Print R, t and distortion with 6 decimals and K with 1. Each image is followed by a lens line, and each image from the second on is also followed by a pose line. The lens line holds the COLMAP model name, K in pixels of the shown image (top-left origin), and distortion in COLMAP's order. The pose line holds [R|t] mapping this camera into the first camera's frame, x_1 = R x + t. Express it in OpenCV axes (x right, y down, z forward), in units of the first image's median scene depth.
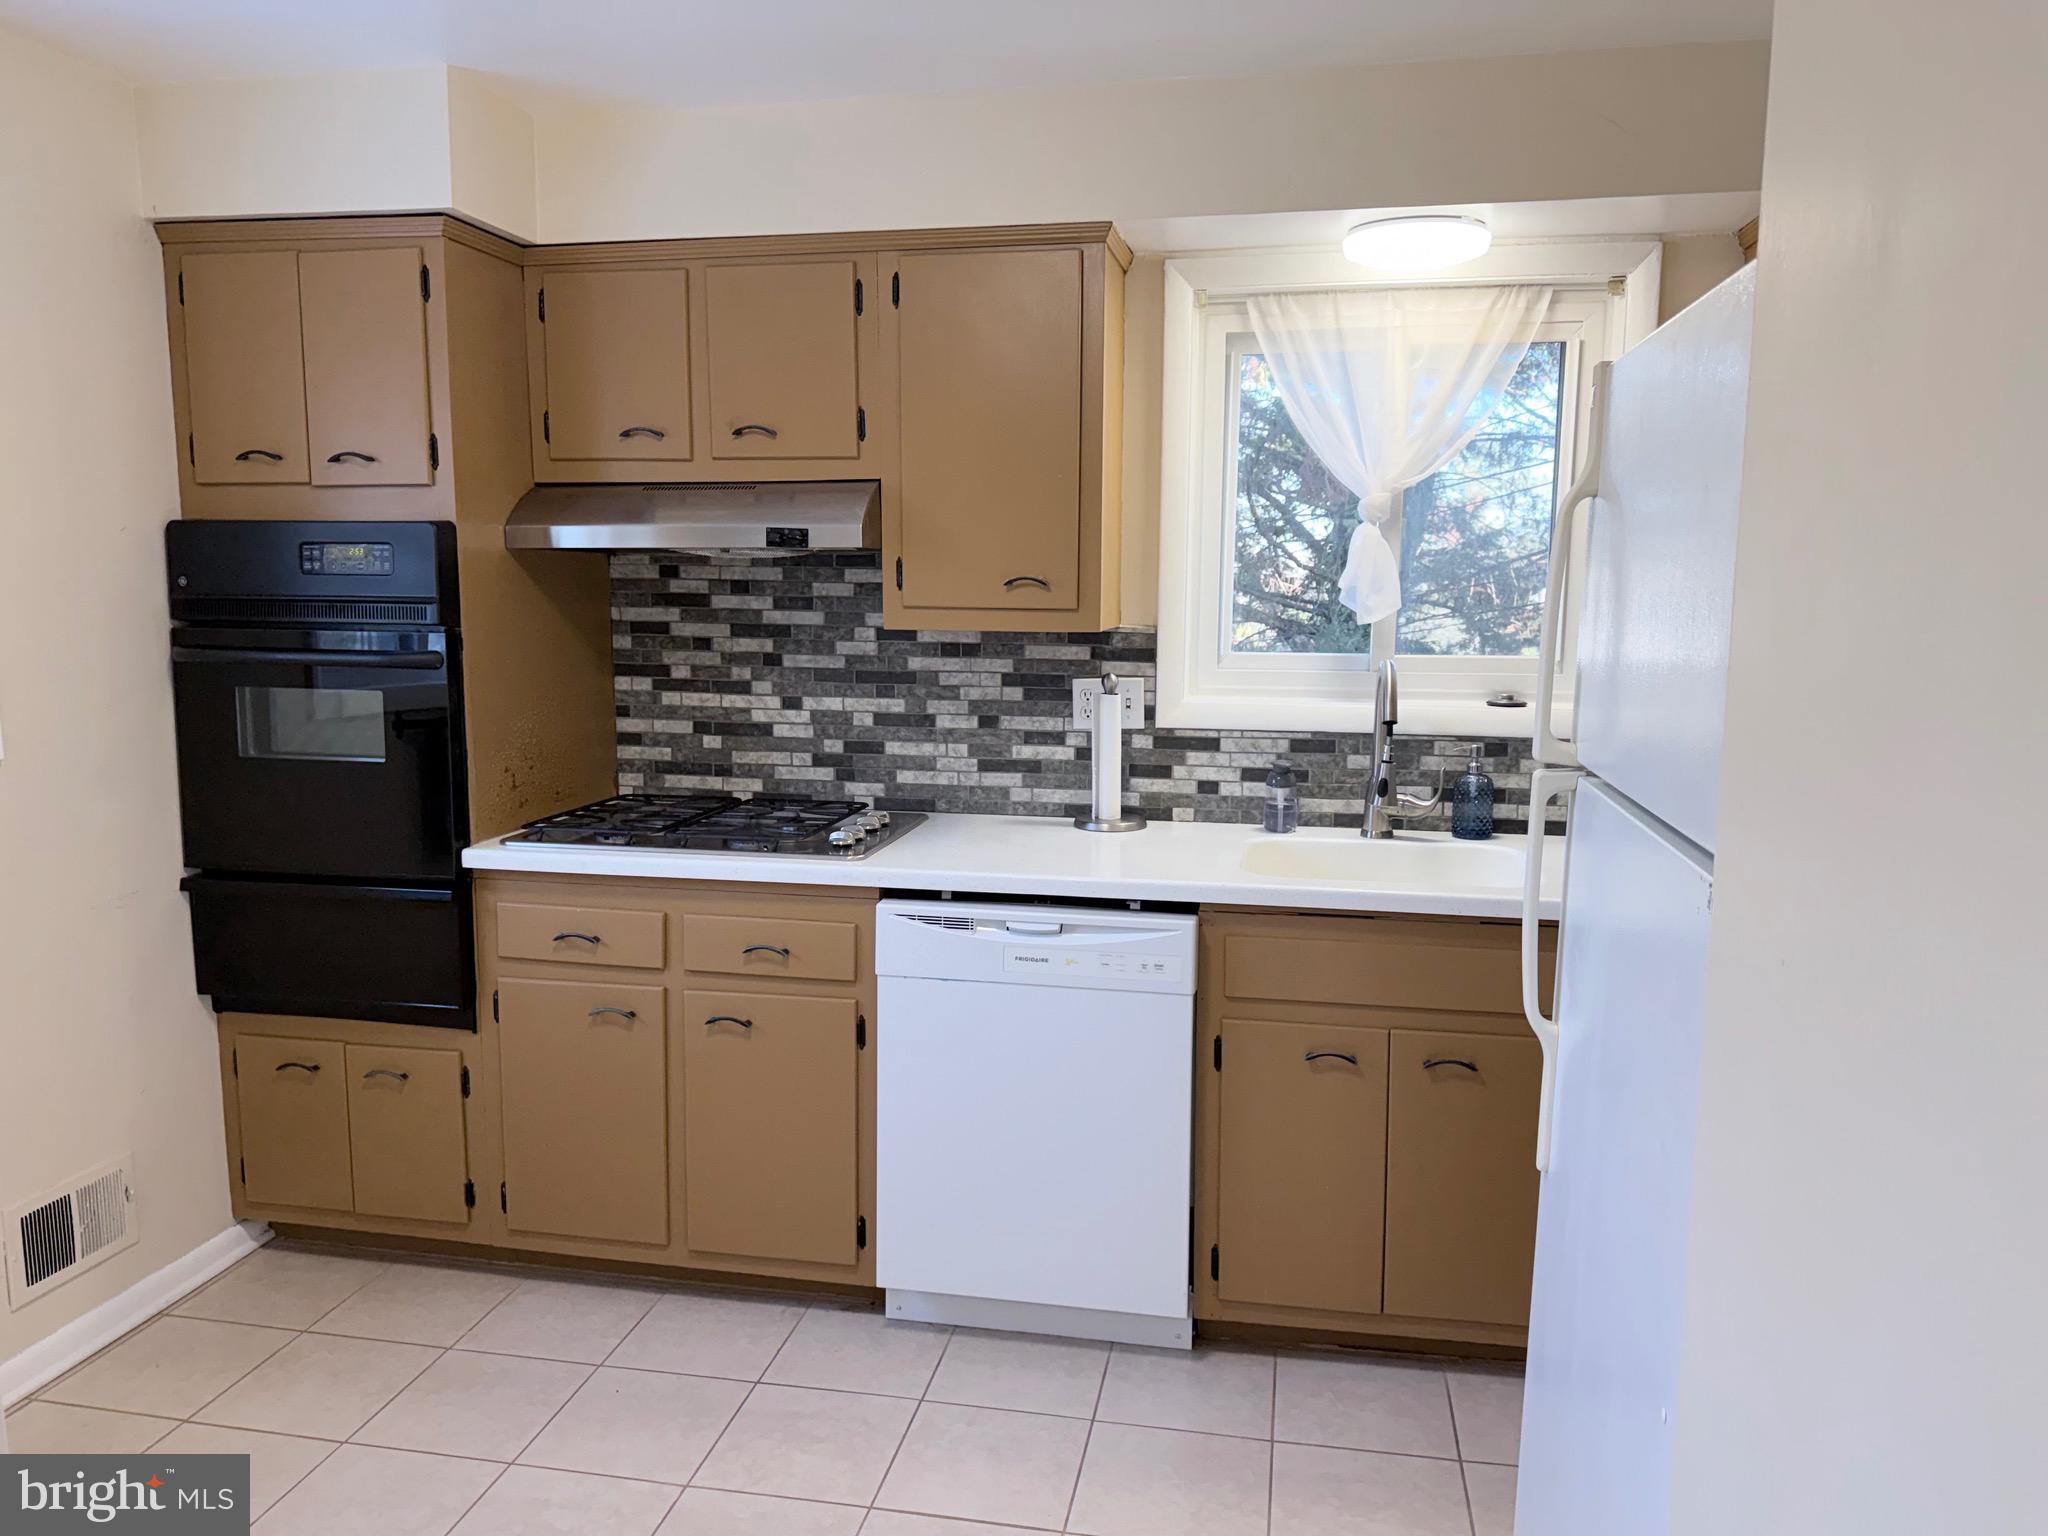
lens RADIAL K [[1449.0, 0, 1024.0], [0, 1449.0, 768.0], [0, 0, 1]] dist [0.126143, -0.255025]
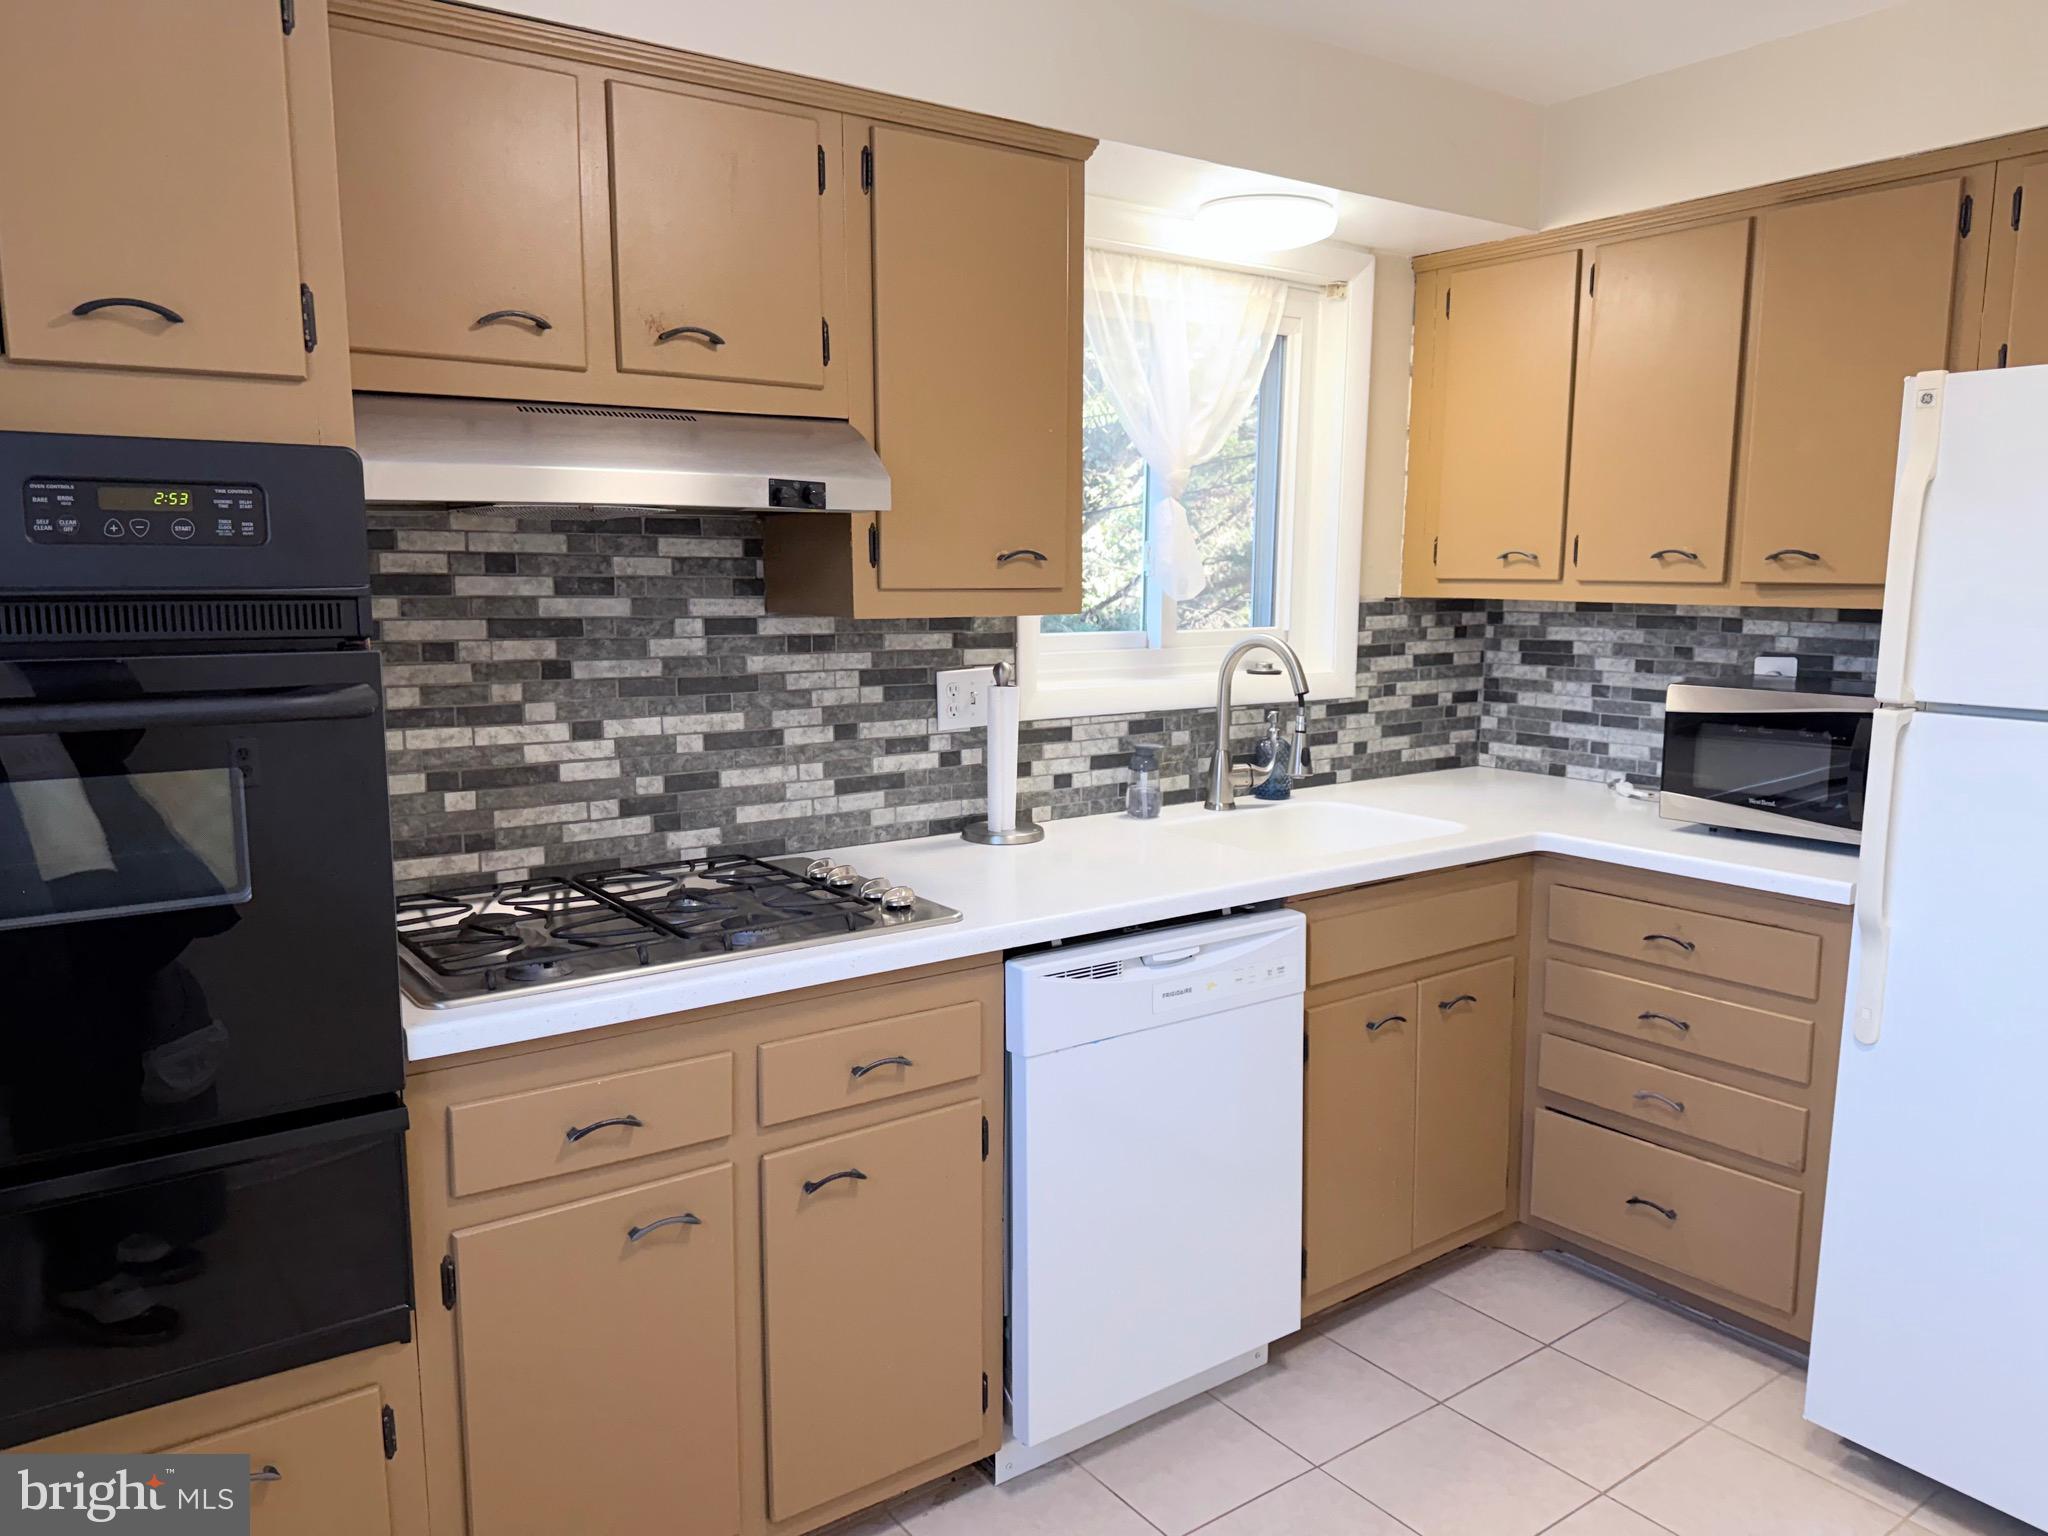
lens RADIAL K [[1449.0, 0, 1024.0], [0, 1449.0, 768.0], [0, 0, 1]] dist [0.126143, -0.255025]
pose [[0.672907, -0.105683, 0.732139, -0.543381], [0.096289, 0.993835, 0.054959, -0.046222], [-0.733434, 0.033514, 0.678934, 0.381506]]
